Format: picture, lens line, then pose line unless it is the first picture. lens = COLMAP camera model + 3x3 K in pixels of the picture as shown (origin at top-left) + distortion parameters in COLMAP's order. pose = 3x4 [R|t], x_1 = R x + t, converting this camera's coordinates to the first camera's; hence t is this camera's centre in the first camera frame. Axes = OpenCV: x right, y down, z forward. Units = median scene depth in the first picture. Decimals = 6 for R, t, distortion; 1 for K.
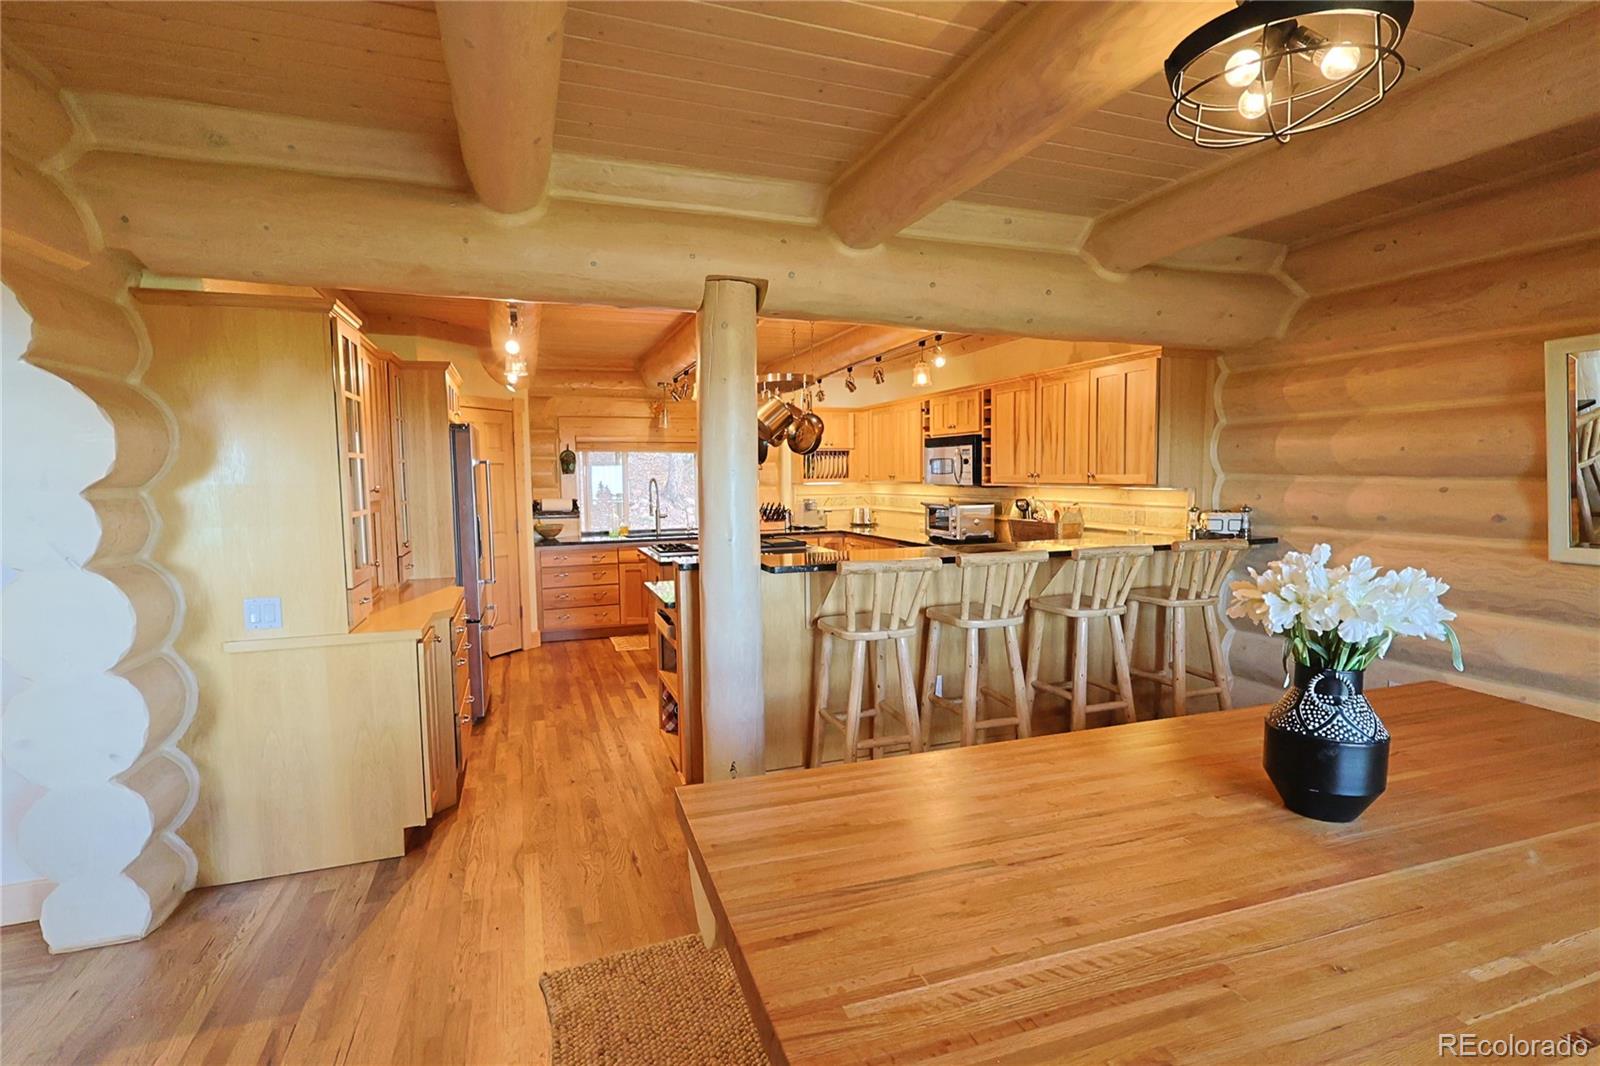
lens RADIAL K [[779.6, 0, 798.4], [0, 779.6, 536.8], [0, 0, 1]] dist [-0.002581, 0.000160]
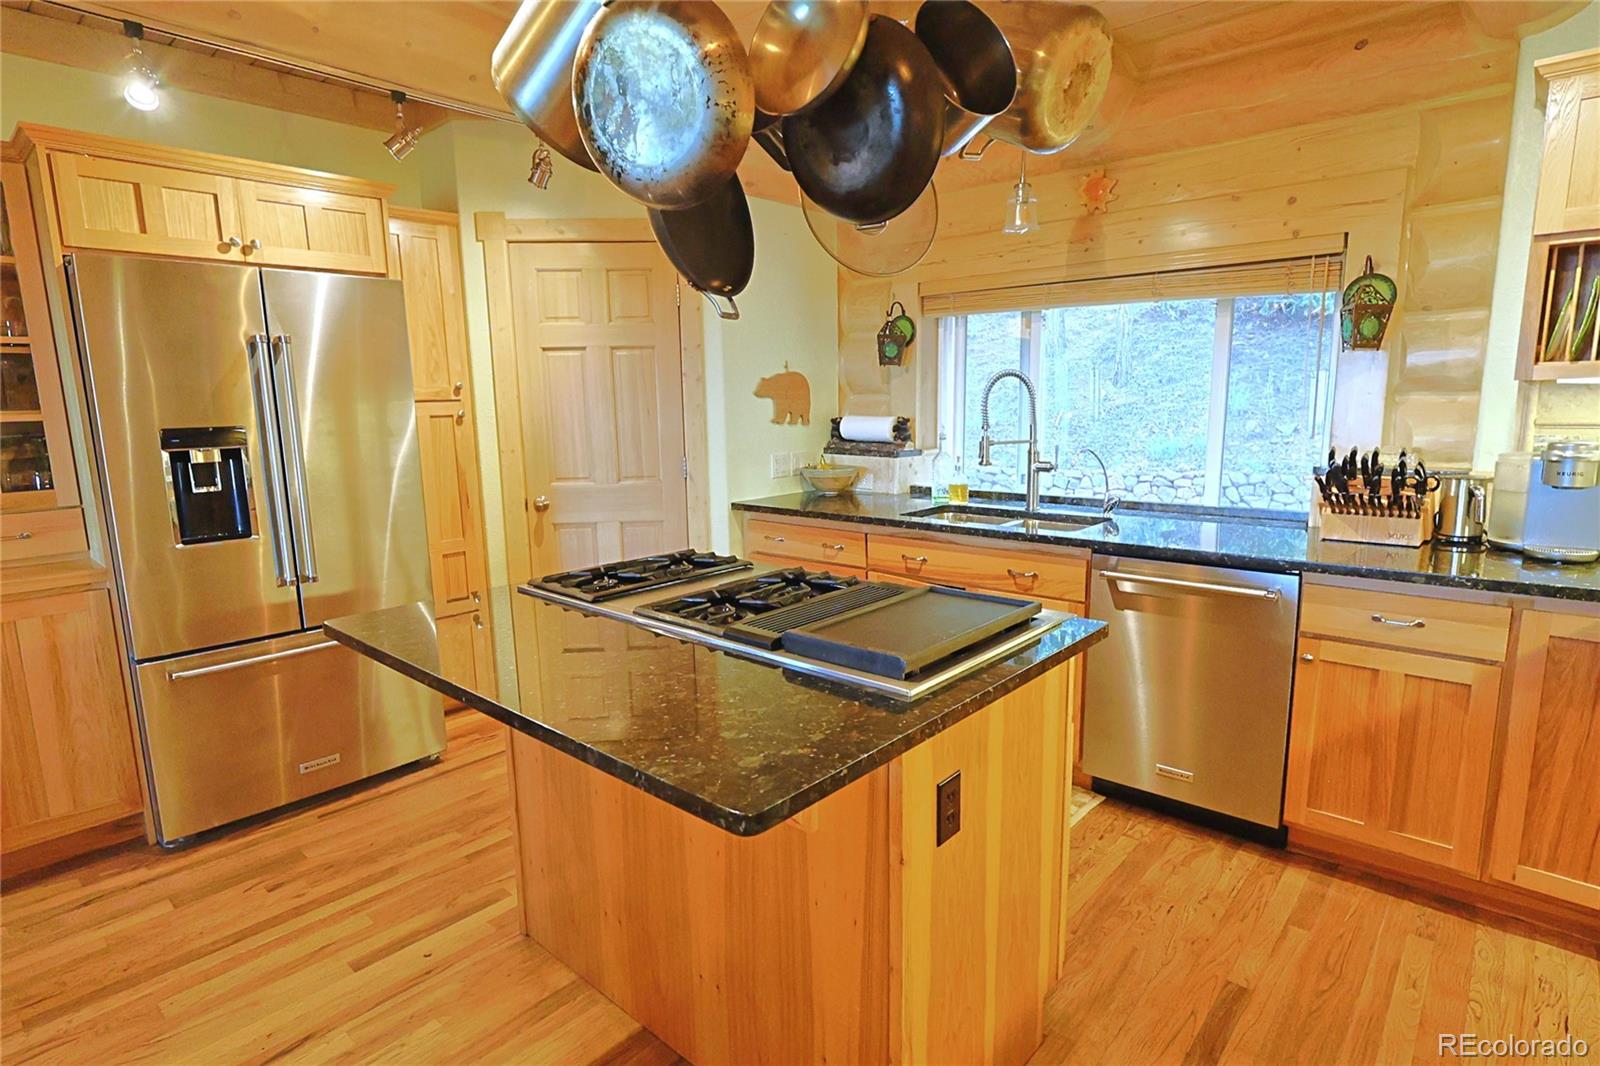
lens RADIAL K [[838.5, 0, 801.7], [0, 838.5, 528.4], [0, 0, 1]] dist [-0.000776, -0.000762]
pose [[0.474030, 0.145647, -0.868379, 0.160101], [-0.060679, 0.989283, 0.132802, -0.047762], [0.878415, -0.010259, 0.477788, 0.732182]]
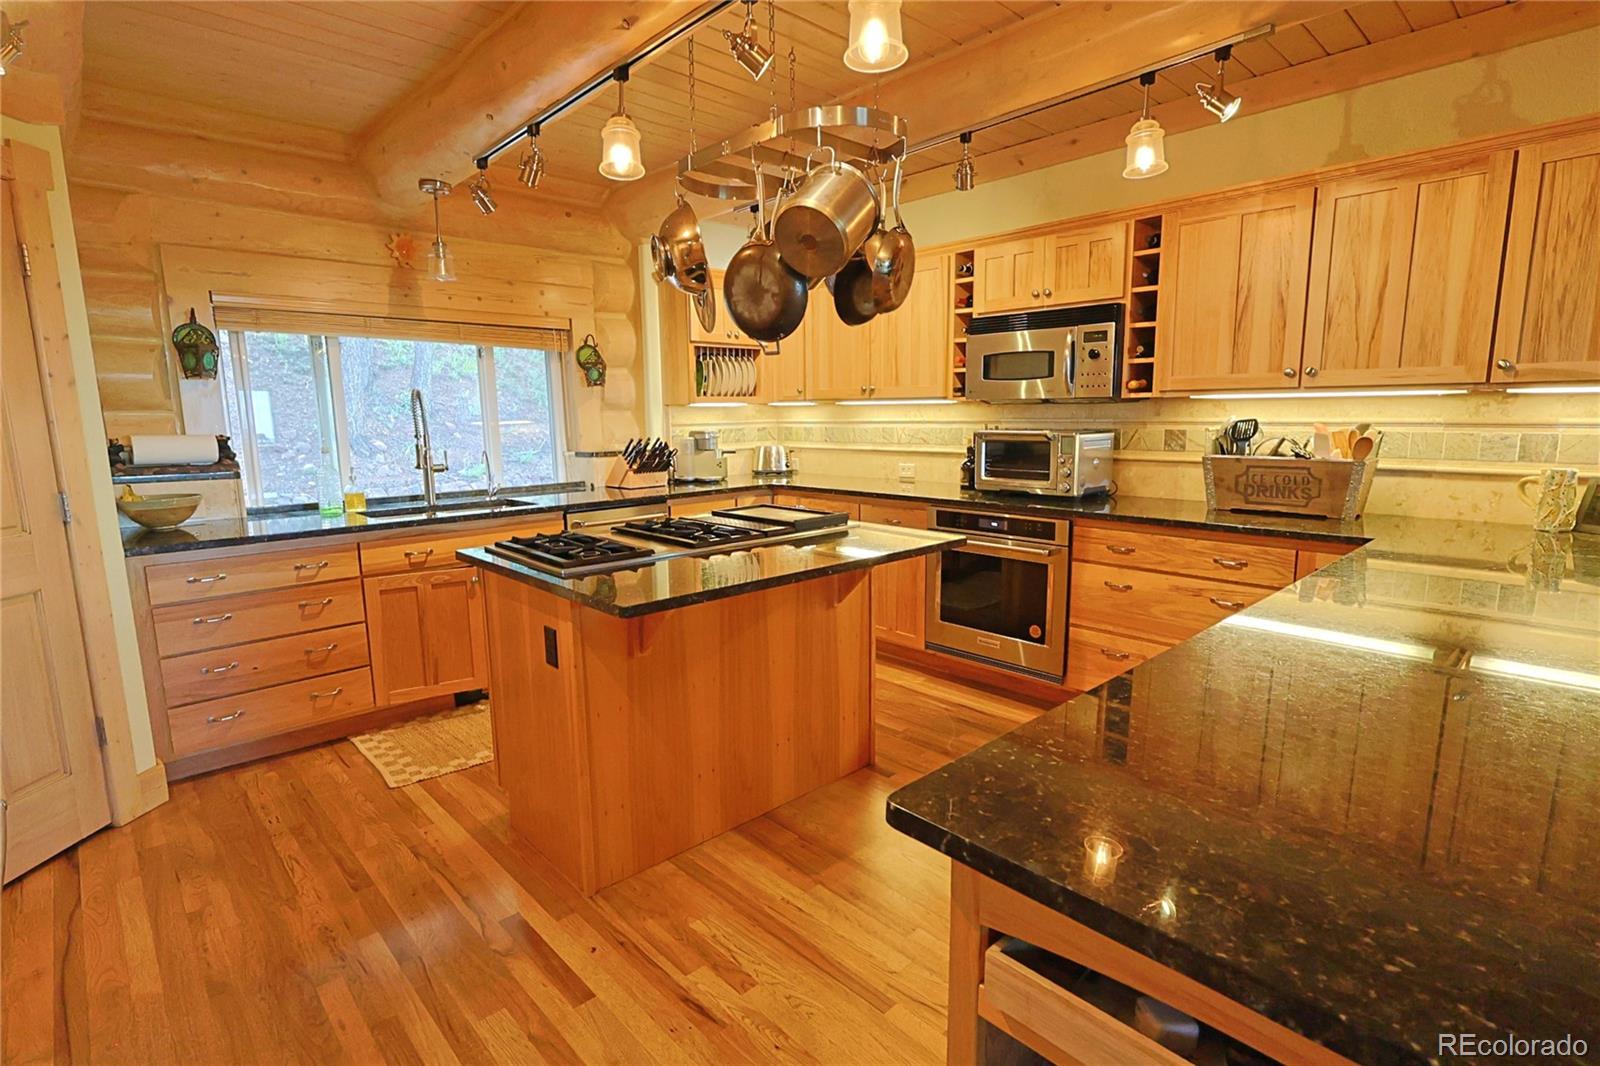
lens RADIAL K [[779.6, 0, 793.9], [0, 779.6, 535.3], [0, 0, 1]] dist [-0.002581, 0.000160]
pose [[0.917384, -0.061829, 0.393171, -0.173849], [0.033595, 0.996364, 0.078298, -0.016225], [-0.396582, -0.058620, 0.916126, 0.483073]]
